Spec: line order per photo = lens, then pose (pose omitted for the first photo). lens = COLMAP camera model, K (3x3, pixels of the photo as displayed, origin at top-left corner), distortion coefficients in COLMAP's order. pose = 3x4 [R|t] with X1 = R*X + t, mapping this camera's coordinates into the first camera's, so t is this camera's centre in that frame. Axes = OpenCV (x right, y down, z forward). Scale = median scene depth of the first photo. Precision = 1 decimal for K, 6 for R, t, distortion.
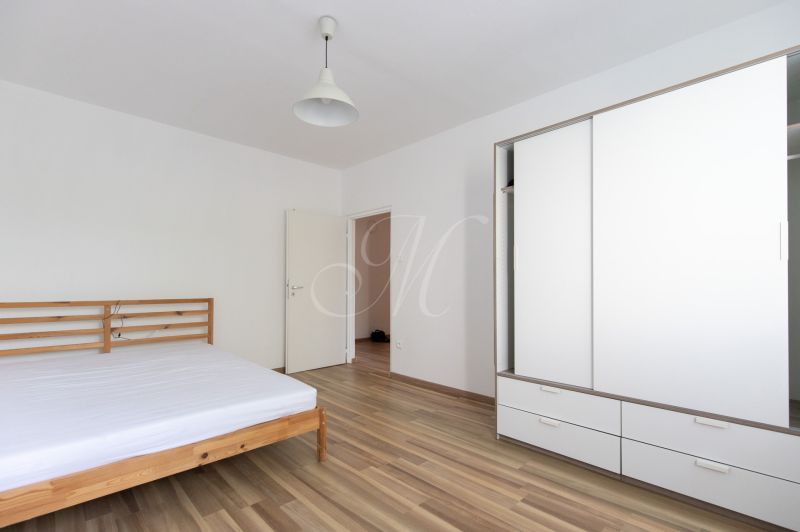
lens RADIAL K [[374.3, 0, 400.0], [0, 374.3, 266.0], [0, 0, 1]] dist [0.001166, 0.000325]
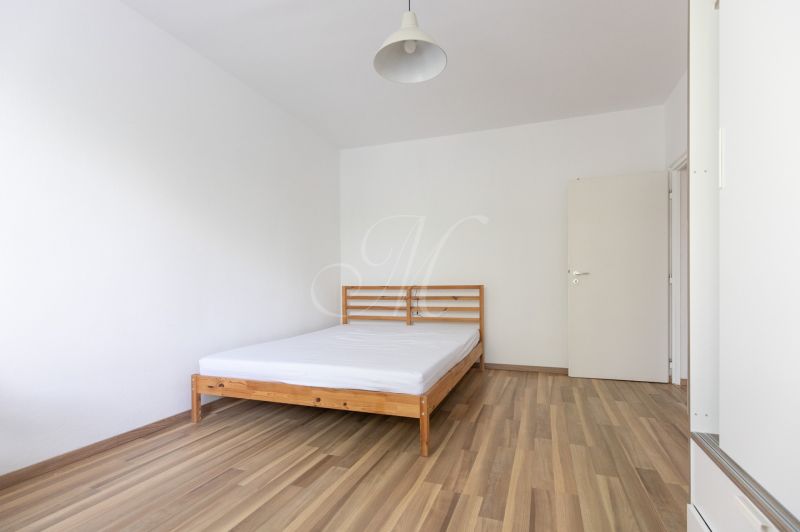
lens RADIAL K [[377.9, 0, 404.9], [0, 377.9, 283.4], [0, 0, 1]] dist [0.000599, 0.000001]
pose [[0.442914, -0.011091, -0.896495, 0.479713], [0.046529, 0.998860, 0.010631, 0.083710], [0.895356, -0.046421, 0.442925, 0.482812]]
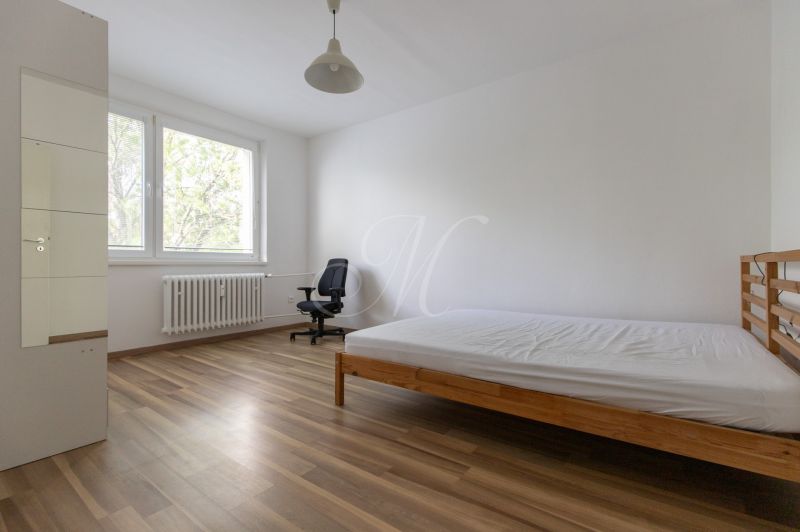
lens RADIAL K [[374.3, 0, 400.0], [0, 374.3, 266.0], [0, 0, 1]] dist [0.001166, 0.000325]
pose [[-0.987583, -0.001404, -0.157091, -0.174276], [0.004922, 0.999192, -0.039879, 0.153904], [0.157020, -0.040157, -0.986779, 1.698371]]
